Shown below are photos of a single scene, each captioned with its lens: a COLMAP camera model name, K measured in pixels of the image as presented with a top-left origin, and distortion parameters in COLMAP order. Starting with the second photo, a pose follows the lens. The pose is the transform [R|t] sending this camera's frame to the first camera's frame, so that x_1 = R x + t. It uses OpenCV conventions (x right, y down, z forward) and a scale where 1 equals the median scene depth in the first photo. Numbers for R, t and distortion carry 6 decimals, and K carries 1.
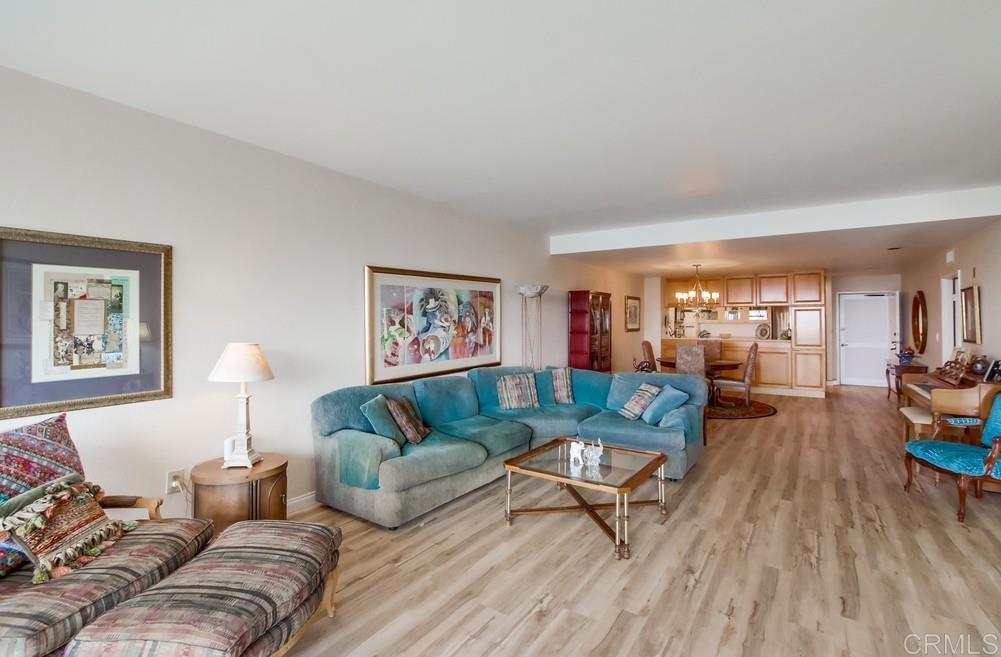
lens RADIAL K [[464.5, 0, 508.6], [0, 464.5, 310.4], [0, 0, 1]] dist [0.001323, 0.000233]
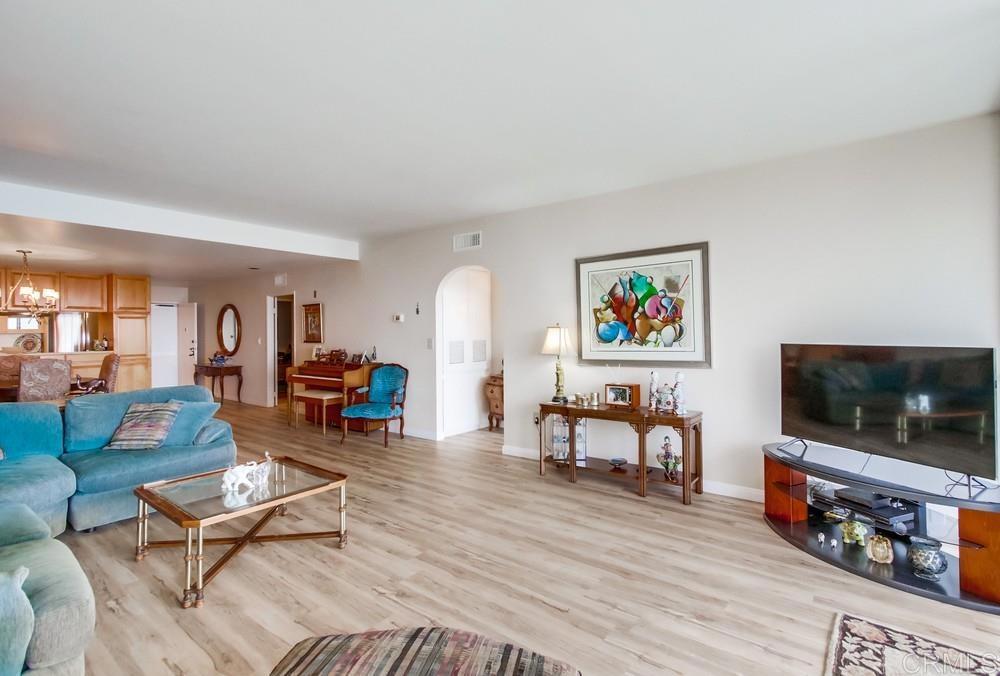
lens RADIAL K [[474.1, 0, 500.0], [0, 474.1, 338.0], [0, 0, 1]] dist [0.018592, 0.000195]
pose [[0.084548, -0.015599, 0.996297, -0.482514], [-0.015665, 0.999733, 0.016982, 0.023404], [-0.996296, -0.017043, 0.084281, 0.340994]]
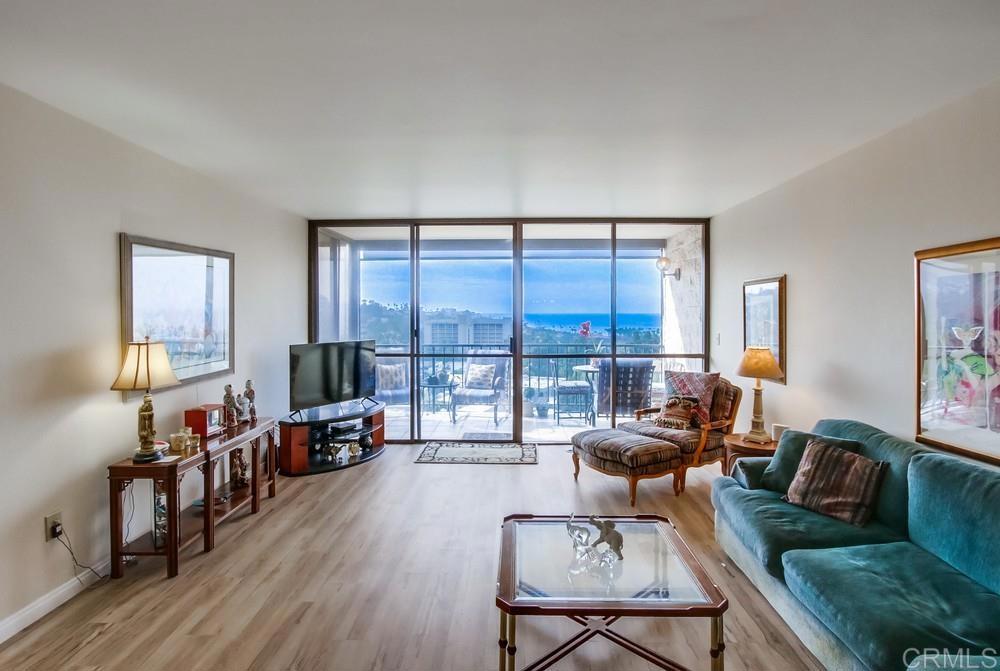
lens RADIAL K [[521.0, 0, 508.3], [0, 521.0, 315.1], [0, 0, 1]] dist [-0.006174, 0.000518]
pose [[-0.842768, 0.003094, -0.538268, 0.487492], [0.012166, 0.999838, -0.013300, -0.004739], [0.538139, -0.017757, -0.842669, 1.139388]]
